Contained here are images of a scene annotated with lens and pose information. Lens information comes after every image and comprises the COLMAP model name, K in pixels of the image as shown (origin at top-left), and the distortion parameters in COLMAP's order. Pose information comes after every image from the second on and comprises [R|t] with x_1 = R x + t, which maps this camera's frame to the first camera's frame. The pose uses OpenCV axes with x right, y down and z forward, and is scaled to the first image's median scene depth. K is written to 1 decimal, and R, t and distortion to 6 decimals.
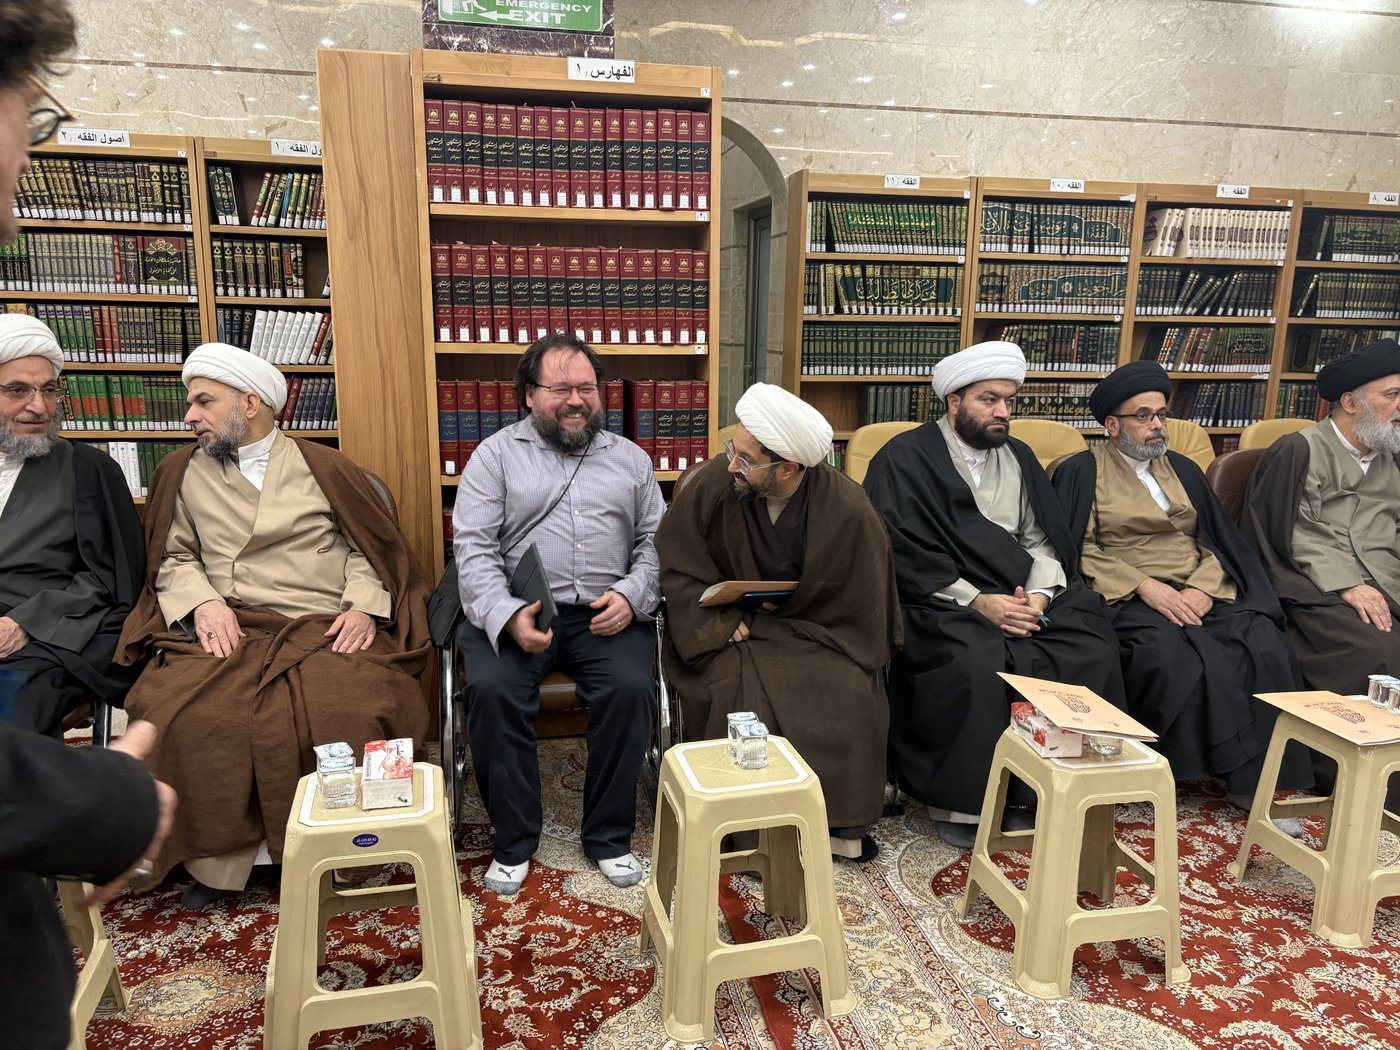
lens RADIAL K [[1072.0, 0, 698.5], [0, 1072.0, 533.1], [0, 0, 1]] dist [0.001772, -0.006394]
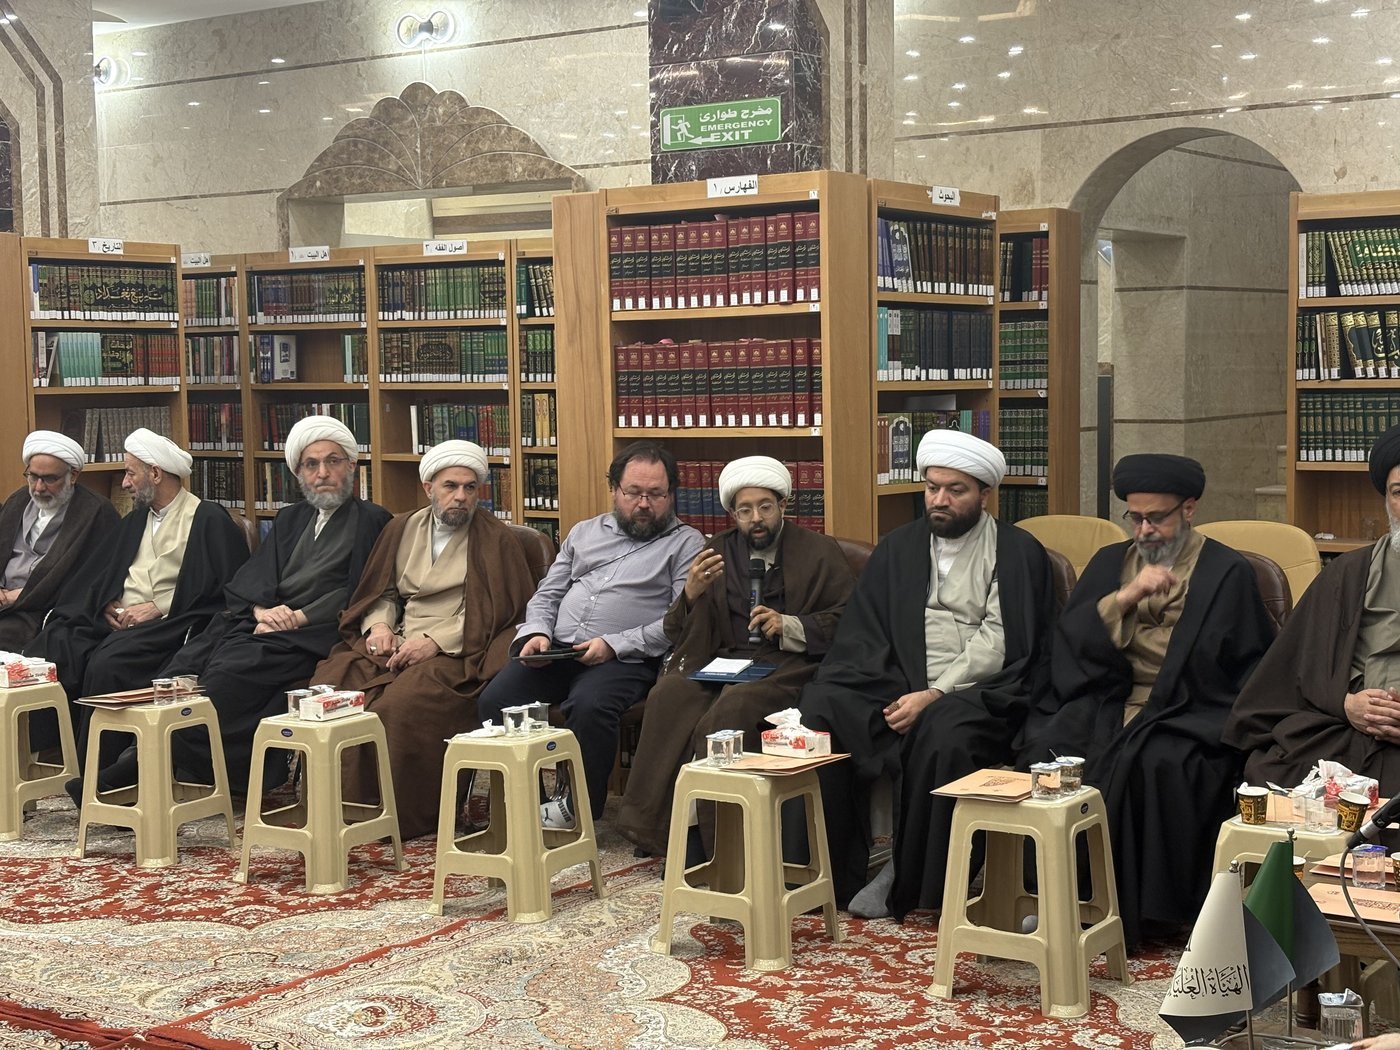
lens RADIAL K [[2040.5, 0, 700.9], [0, 2040.5, 519.1], [0, 0, 1]] dist [0.112652, 0.000000]
pose [[0.702487, 0.022446, -0.711343, 1.355311], [-0.111436, 0.990643, -0.078790, 0.081228], [0.702919, 0.134618, 0.698415, -0.450662]]
